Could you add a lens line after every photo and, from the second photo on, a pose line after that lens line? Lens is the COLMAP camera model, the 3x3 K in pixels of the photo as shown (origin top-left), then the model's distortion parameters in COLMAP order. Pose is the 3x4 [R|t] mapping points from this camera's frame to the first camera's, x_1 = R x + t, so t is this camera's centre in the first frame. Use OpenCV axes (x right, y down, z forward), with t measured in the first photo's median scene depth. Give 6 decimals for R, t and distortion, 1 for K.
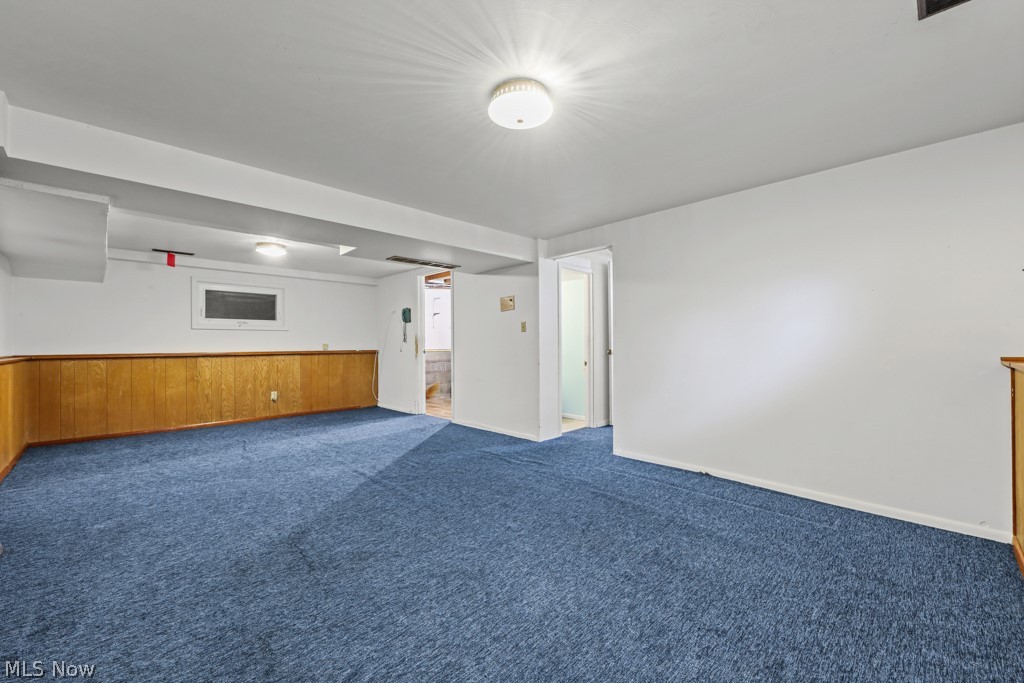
lens RADIAL K [[396.1, 0, 511.3], [0, 396.1, 343.7], [0, 0, 1]] dist [-0.001225, -0.000629]
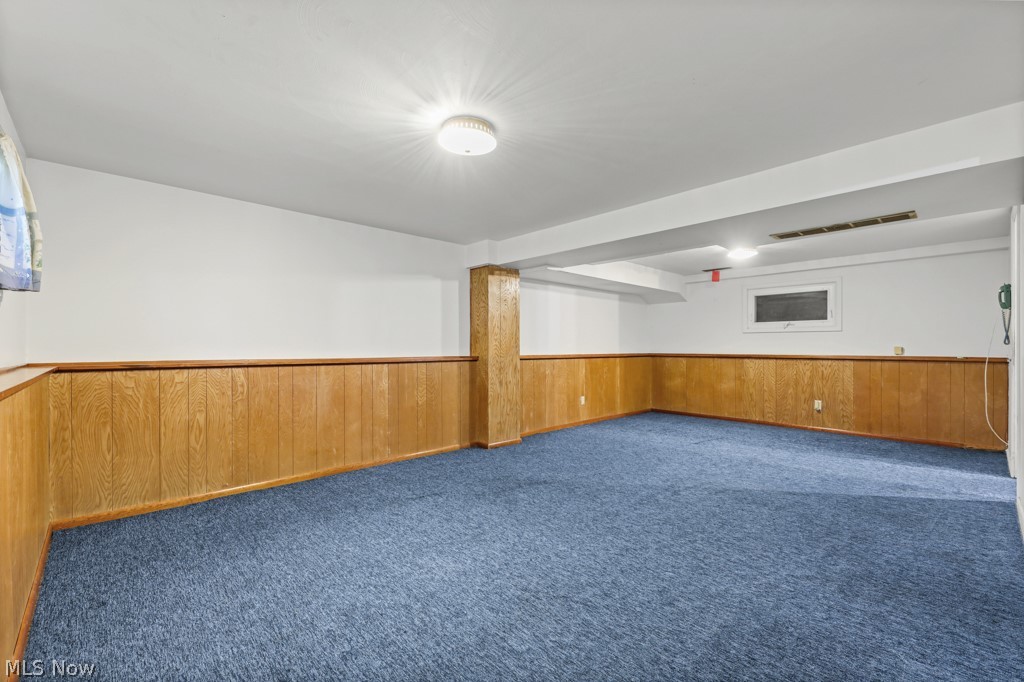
lens RADIAL K [[420.1, 0, 512.0], [0, 420.1, 341.0], [0, 0, 1]] dist [0.007574, 0.000000]
pose [[0.016097, -0.005660, -0.999854, 0.376748], [-0.001635, 0.999982, -0.005687, -0.006461], [0.999869, 0.001727, 0.016088, 0.334078]]
